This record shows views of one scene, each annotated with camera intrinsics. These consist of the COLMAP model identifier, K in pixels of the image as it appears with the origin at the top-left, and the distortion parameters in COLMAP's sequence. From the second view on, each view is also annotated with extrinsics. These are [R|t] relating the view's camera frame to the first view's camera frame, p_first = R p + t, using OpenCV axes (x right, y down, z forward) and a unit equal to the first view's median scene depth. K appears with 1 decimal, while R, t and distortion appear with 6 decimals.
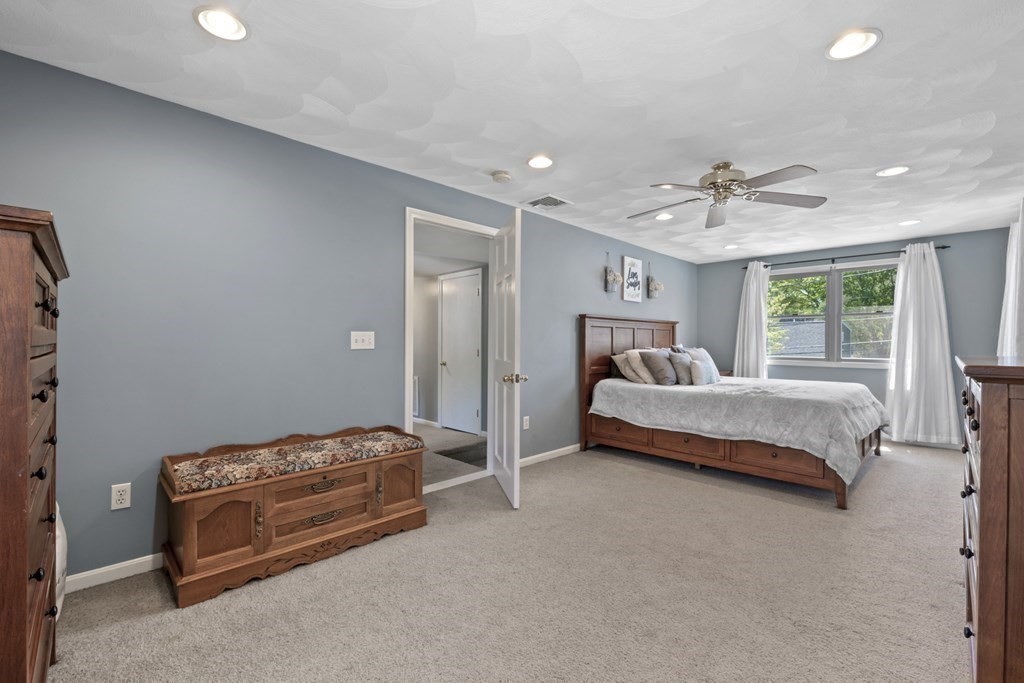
lens RADIAL K [[431.3, 0, 513.1], [0, 431.3, 344.8], [0, 0, 1]] dist [-0.000297, -0.000024]
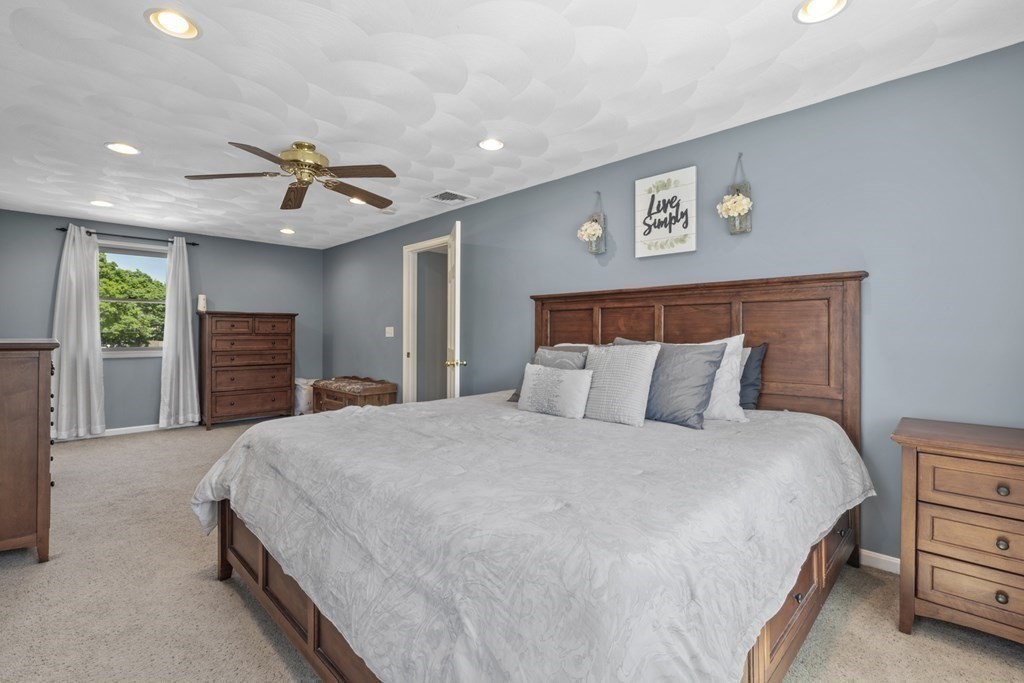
lens RADIAL K [[448.7, 0, 513.3], [0, 448.7, 336.4], [0, 0, 1]] dist [-0.000873, 0.000023]
pose [[0.024773, 0.003661, -0.999686, 0.830104], [-0.006368, 0.999974, 0.003505, -0.000902], [0.999673, 0.006279, 0.024795, 0.805691]]
